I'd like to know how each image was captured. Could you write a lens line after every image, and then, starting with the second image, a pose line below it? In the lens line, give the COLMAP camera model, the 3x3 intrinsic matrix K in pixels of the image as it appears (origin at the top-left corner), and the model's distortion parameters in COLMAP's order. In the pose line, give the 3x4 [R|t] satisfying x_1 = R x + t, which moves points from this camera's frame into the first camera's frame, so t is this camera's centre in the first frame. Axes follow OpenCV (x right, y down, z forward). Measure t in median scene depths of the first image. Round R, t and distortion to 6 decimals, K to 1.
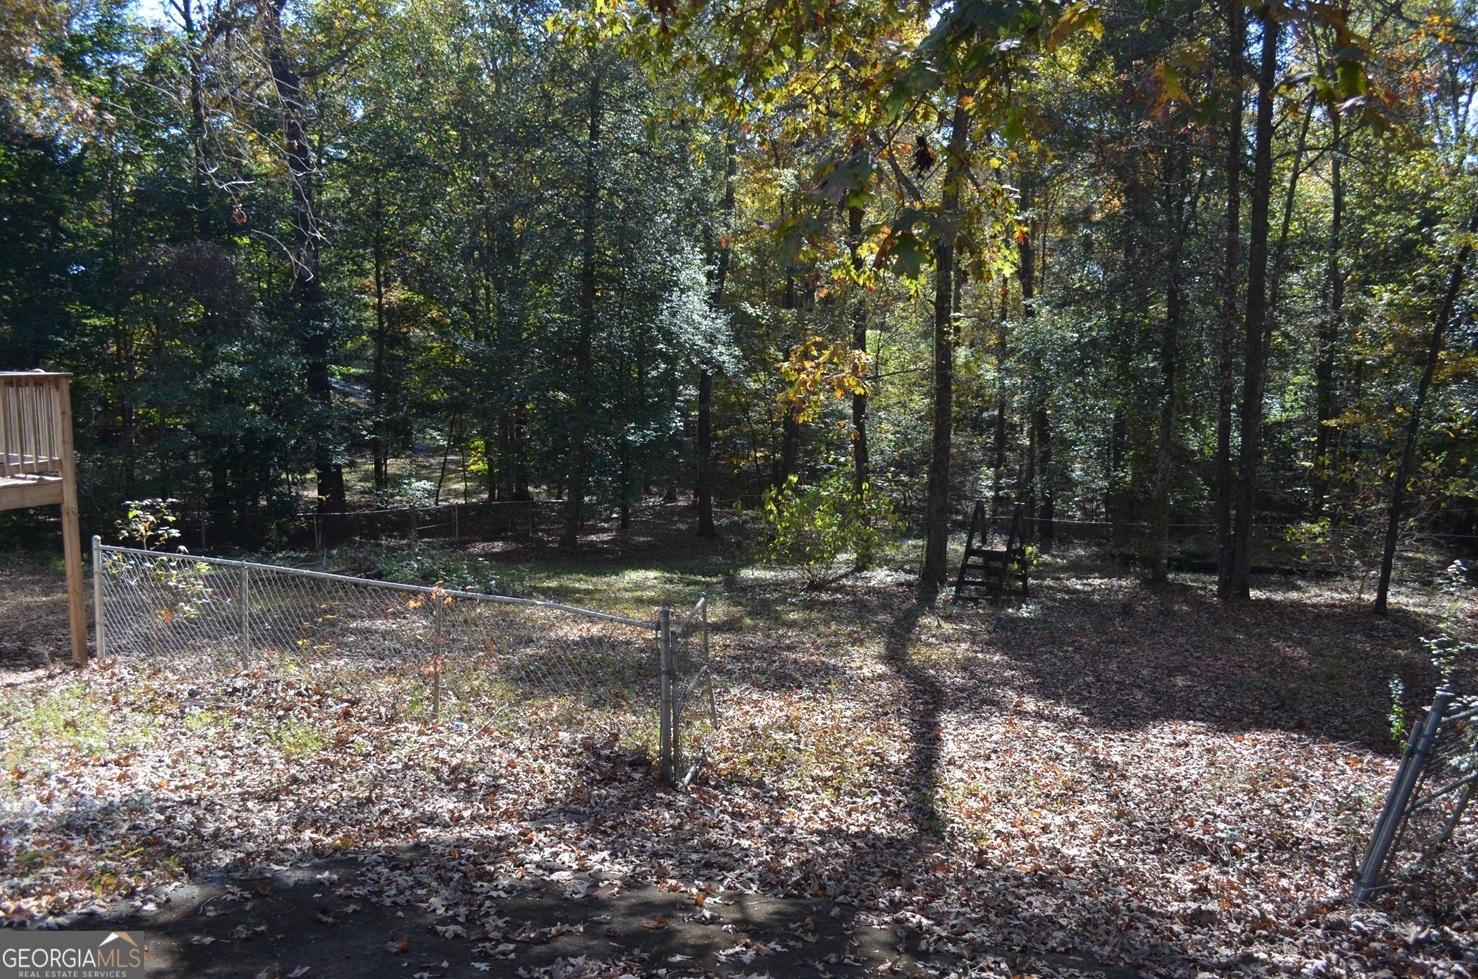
lens RADIAL K [[1145.1, 0, 744.5], [0, 1145.1, 497.8], [0, 0, 1]] dist [-0.008755, -0.008107]
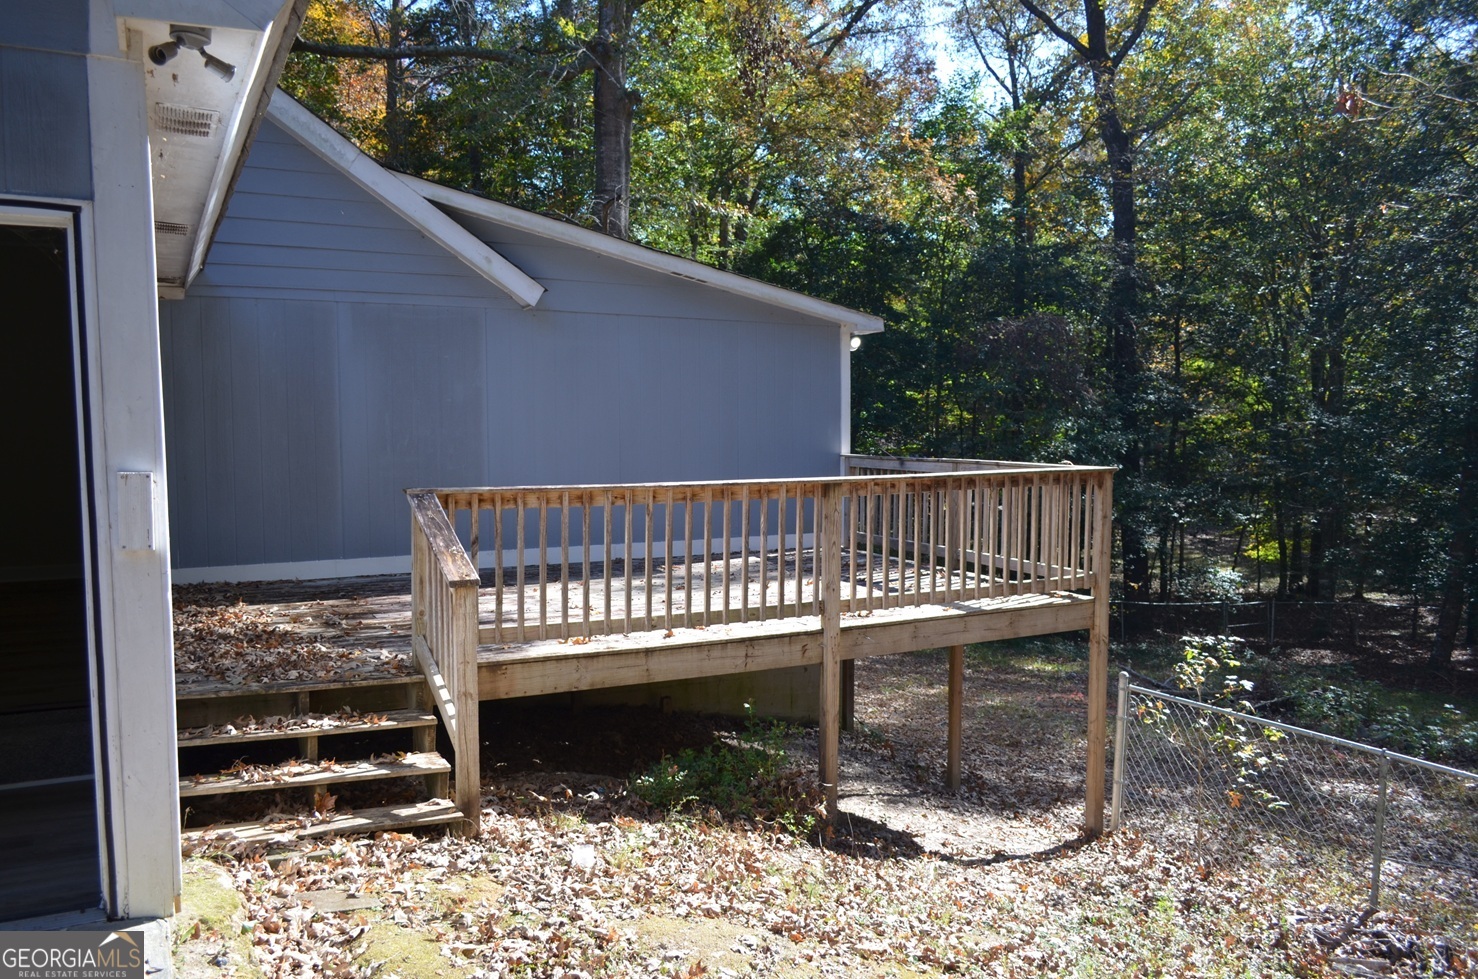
lens RADIAL K [[1145.1, 0, 744.5], [0, 1145.1, 497.8], [0, 0, 1]] dist [-0.008755, -0.008107]
pose [[0.831188, 0.040043, -0.554547, -0.358600], [-0.072368, 0.996710, -0.036497, -0.039744], [0.551261, 0.070467, 0.831352, 0.192086]]
